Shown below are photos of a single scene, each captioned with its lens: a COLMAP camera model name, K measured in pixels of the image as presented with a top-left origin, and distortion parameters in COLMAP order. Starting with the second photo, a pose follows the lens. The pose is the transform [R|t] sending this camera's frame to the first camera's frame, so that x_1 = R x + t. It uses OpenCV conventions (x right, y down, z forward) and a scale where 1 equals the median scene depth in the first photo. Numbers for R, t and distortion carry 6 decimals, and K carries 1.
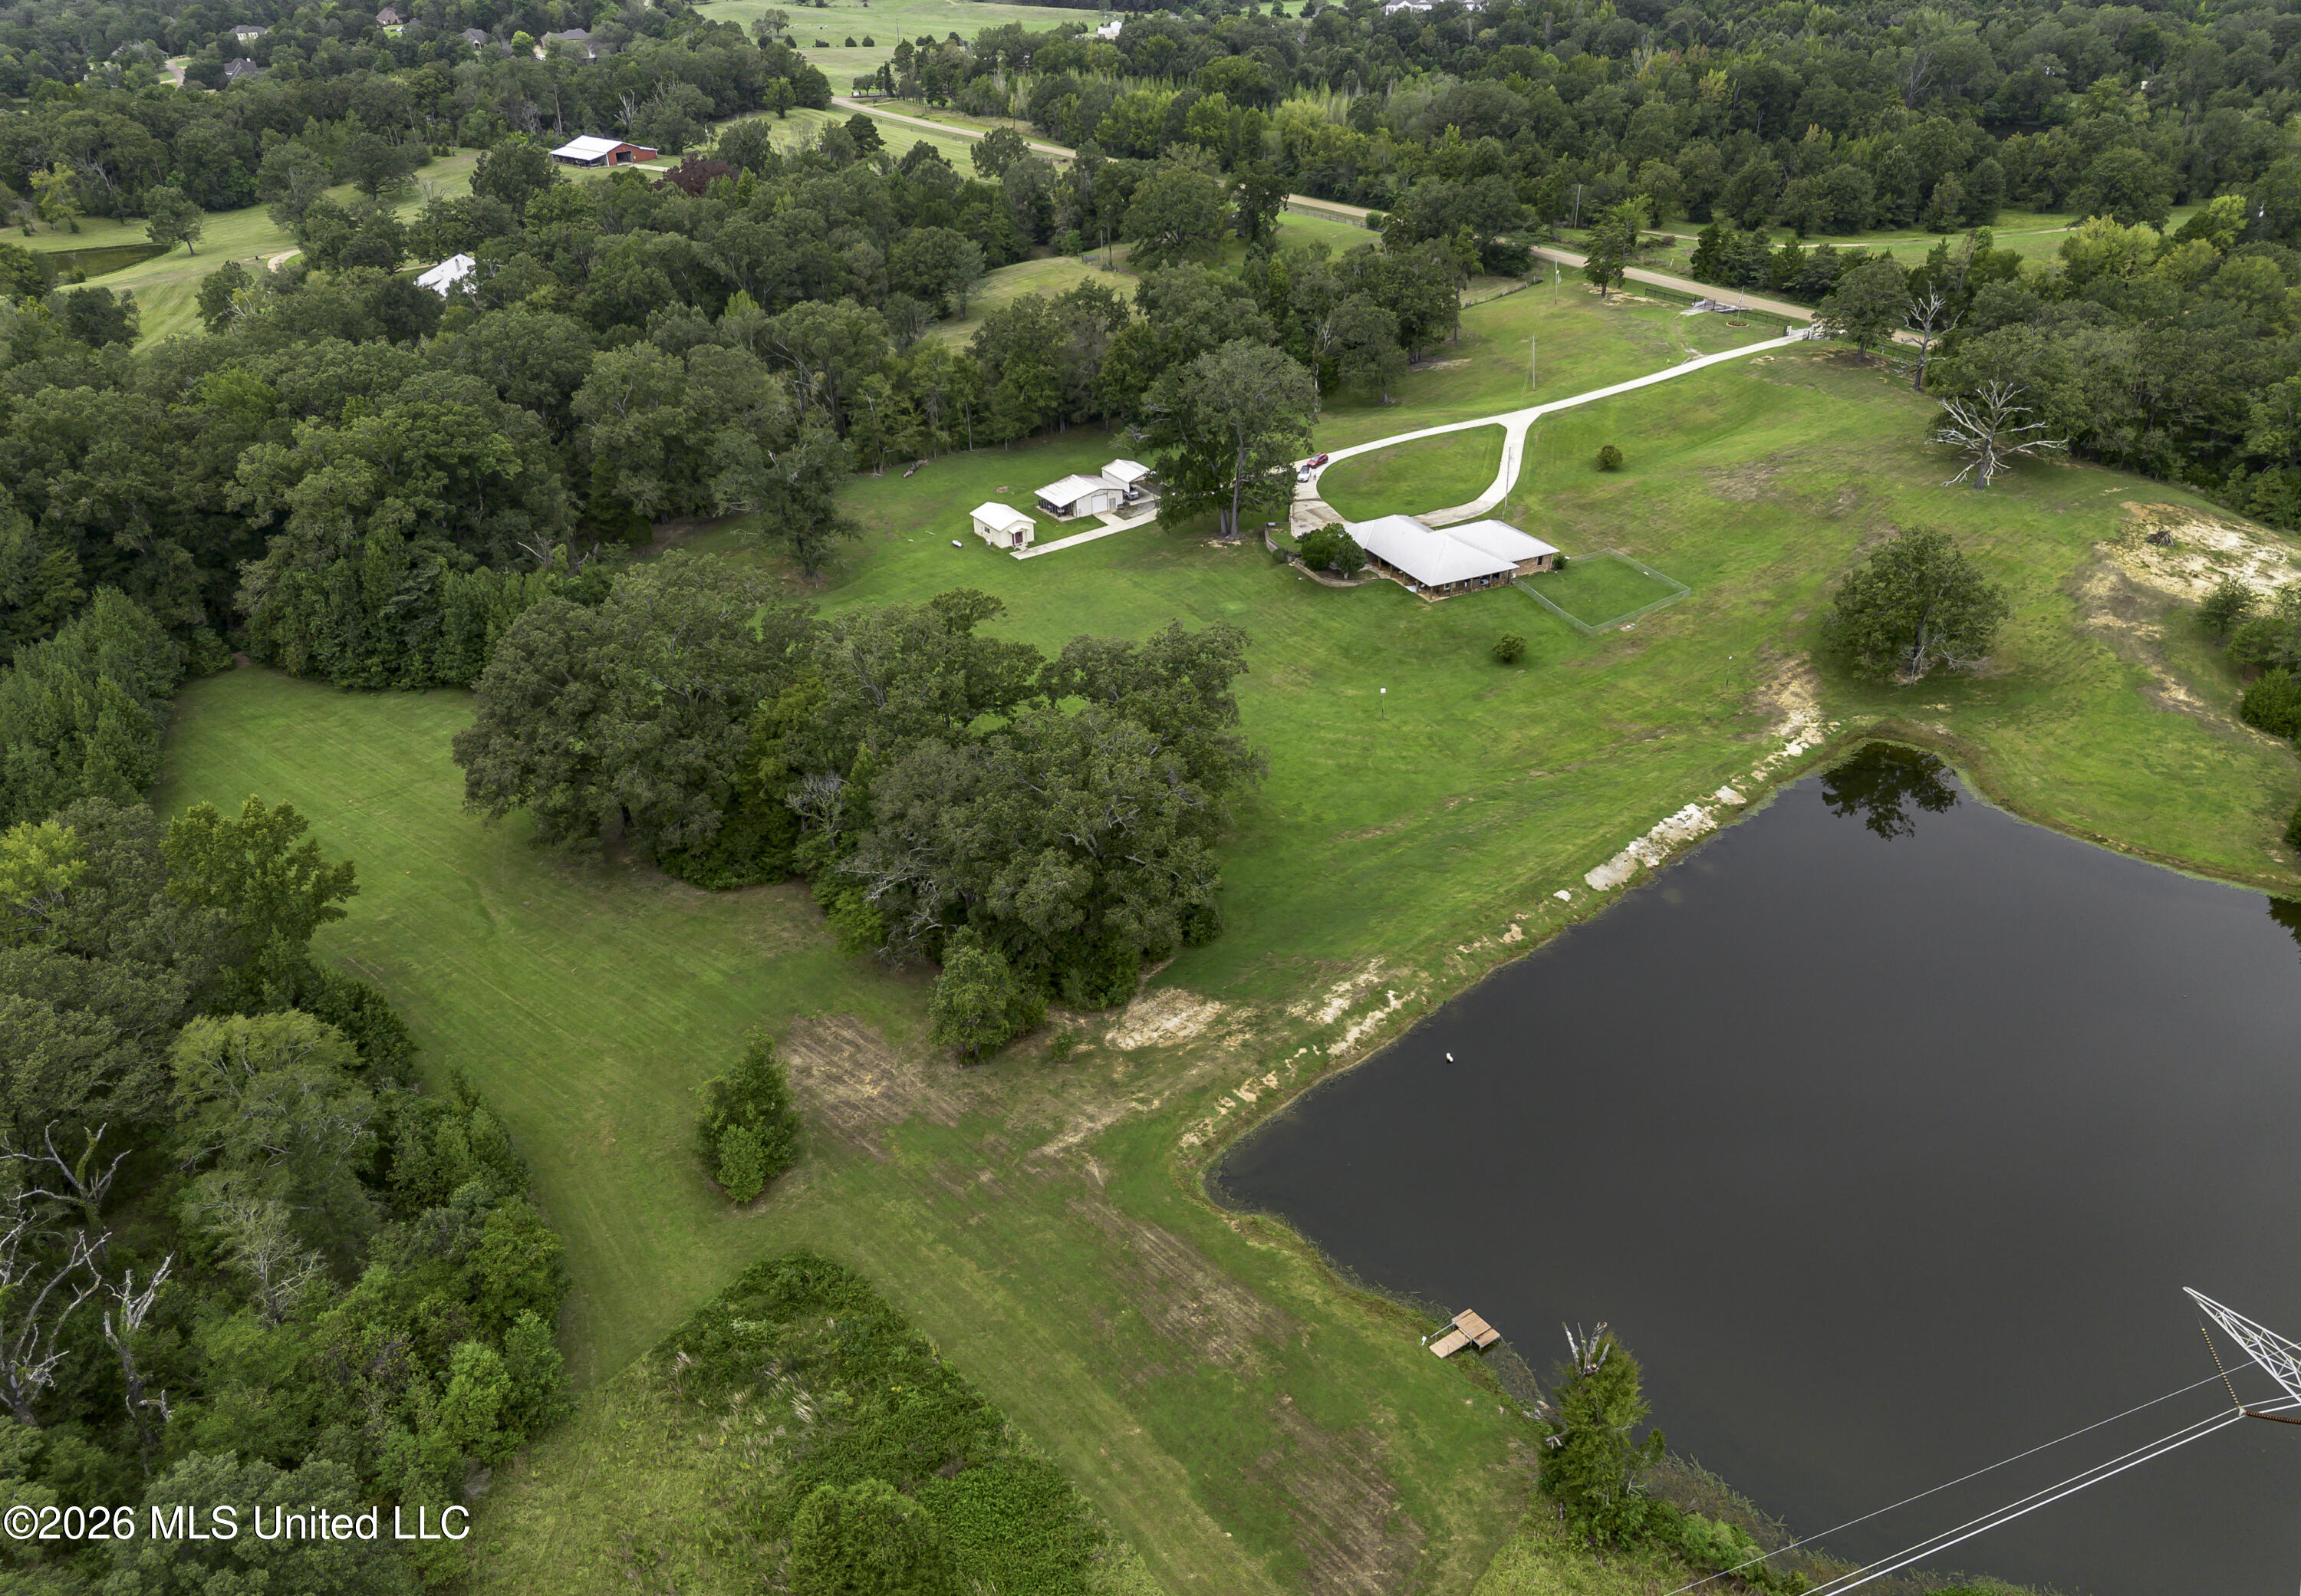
lens RADIAL K [[1673.0, 0, 1144.2], [0, 1673.0, 799.8], [0, 0, 1]] dist [0.045307, -0.007047]
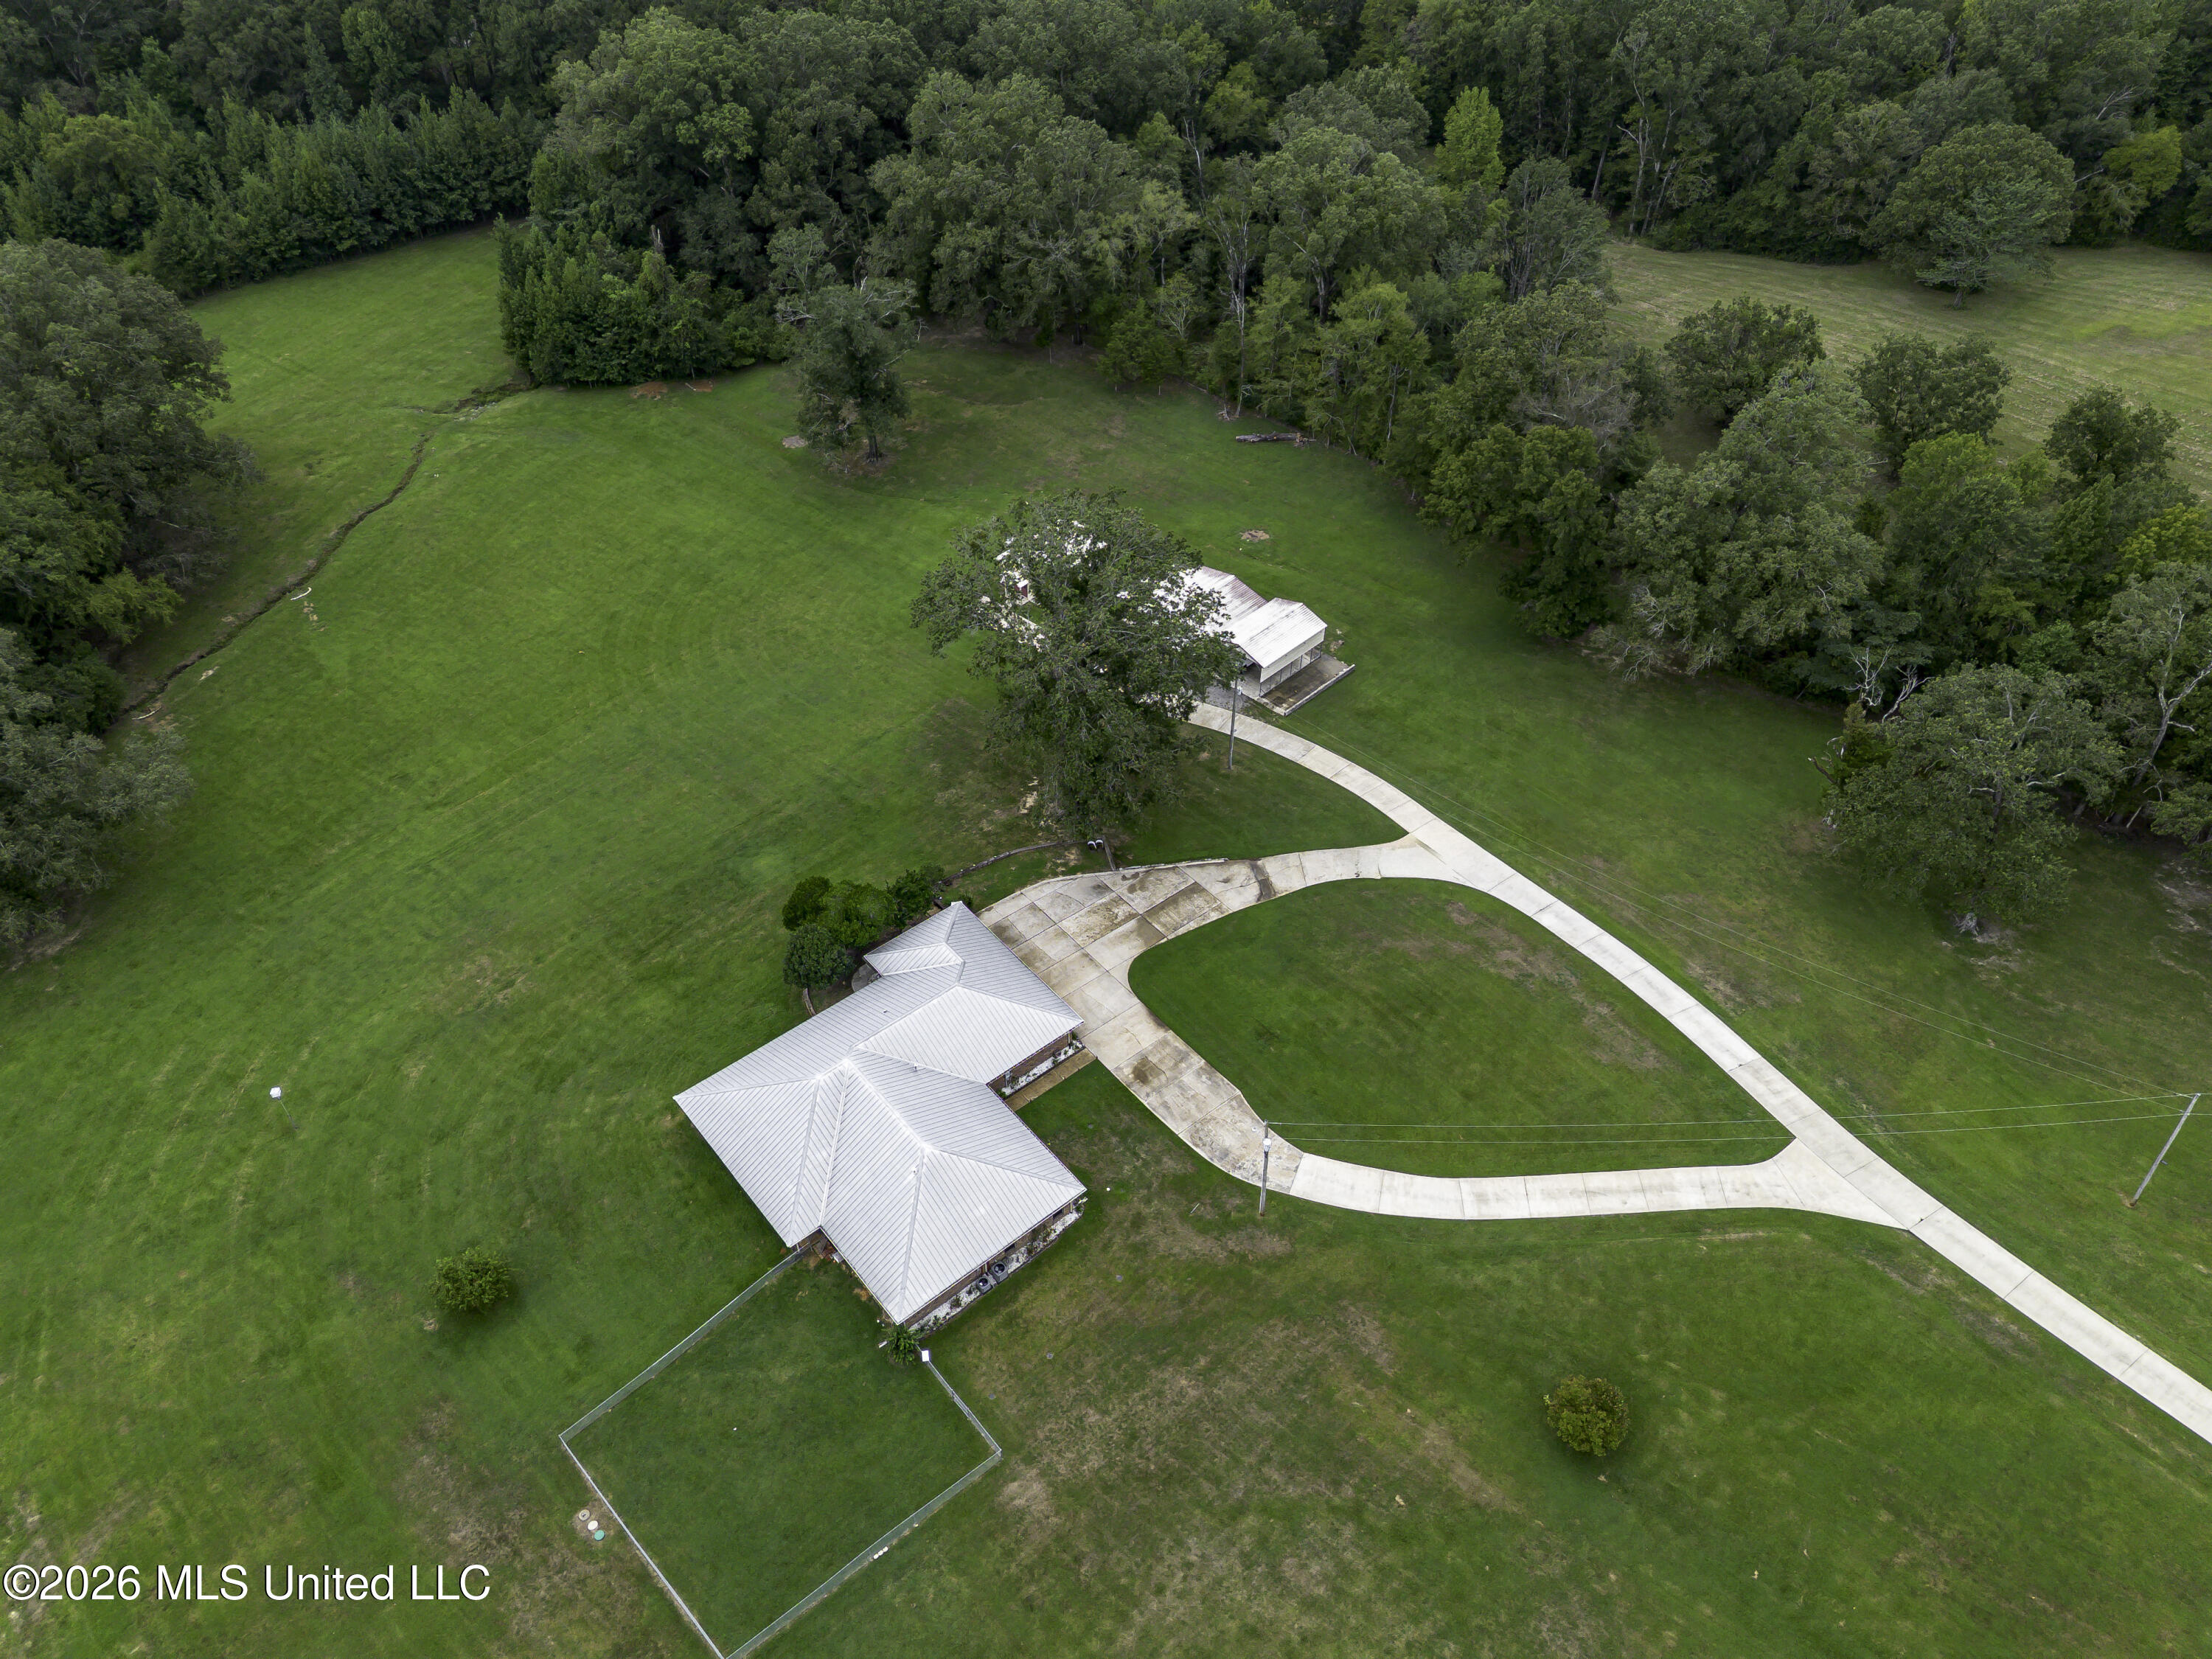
lens RADIAL K [[1570.9, 0, 1116.6], [0, 1570.9, 827.7], [0, 0, 1]] dist [0.060731, -0.043727]
pose [[0.249501, 0.688740, -0.680725, 0.442648], [-0.484269, 0.697485, 0.528202, -0.467241], [0.838589, 0.197867, 0.507559, 0.819096]]
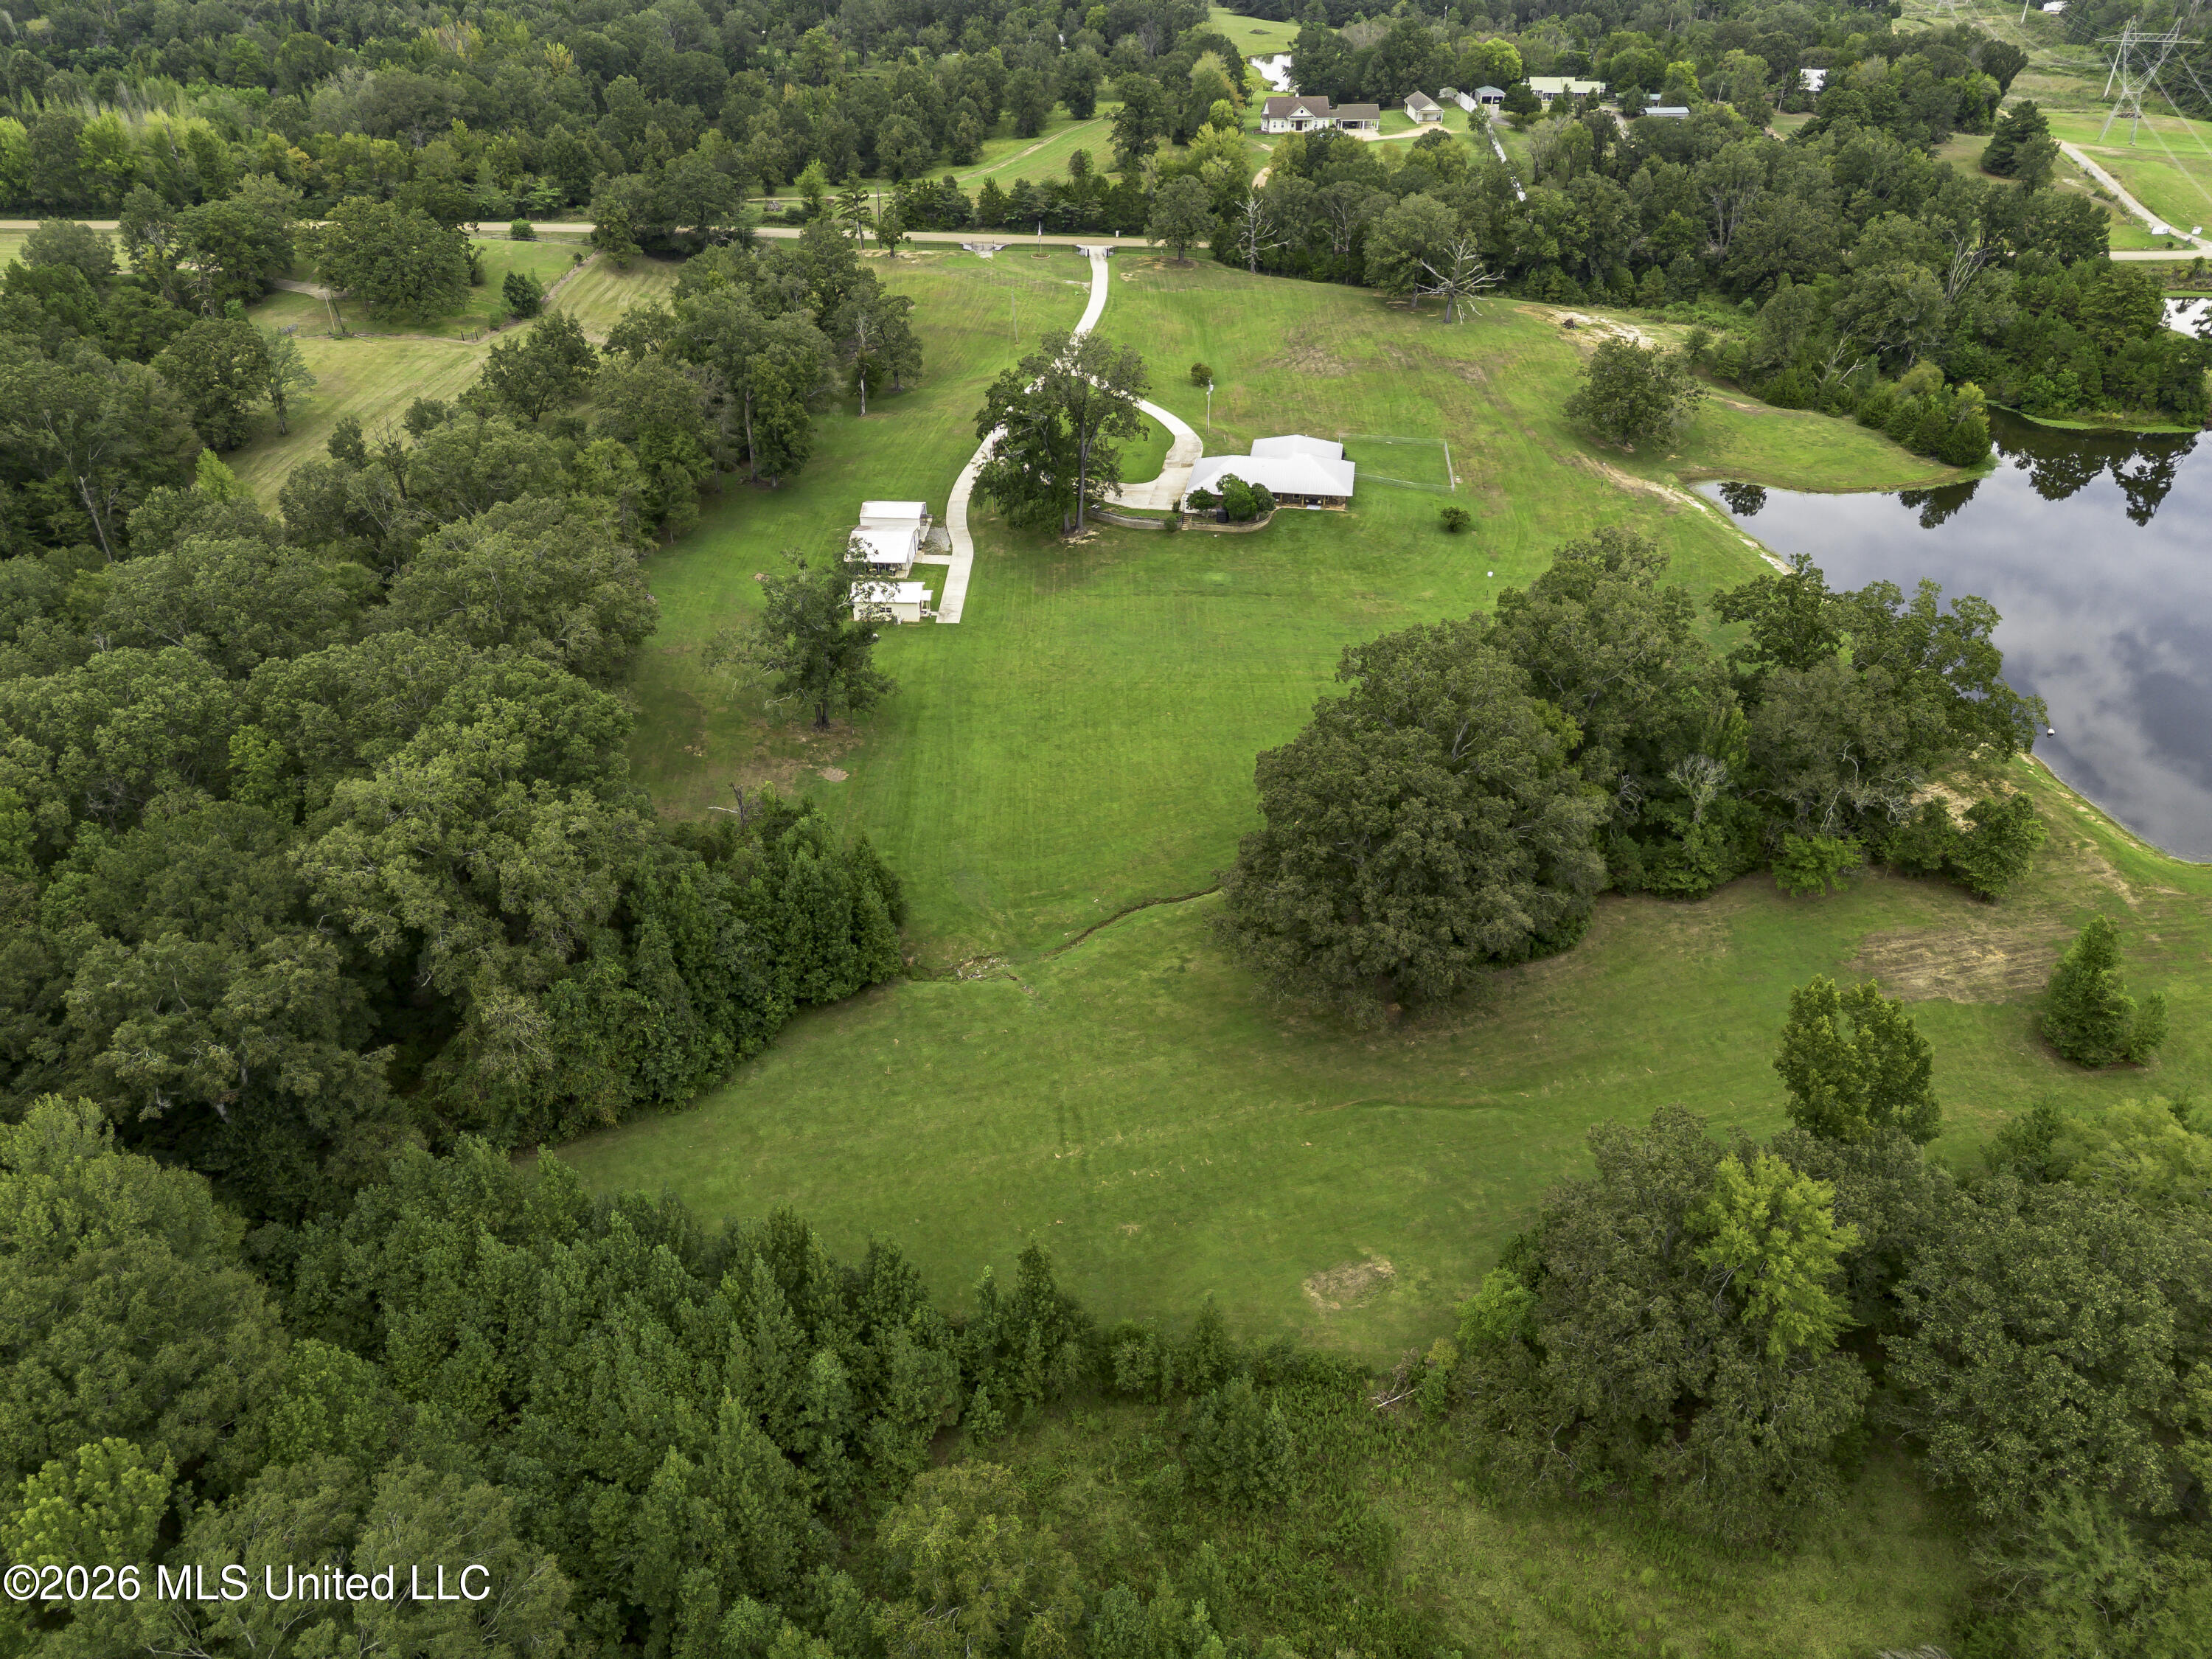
lens RADIAL K [[1570.9, 0, 1098.8], [0, 1570.9, 824.1], [0, 0, 1]] dist [0.060731, -0.043727]
pose [[0.568345, -0.426121, 0.703850, -0.723693], [0.389910, 0.892776, 0.225655, -0.224605], [-0.724537, 0.146188, 0.673554, 0.425305]]
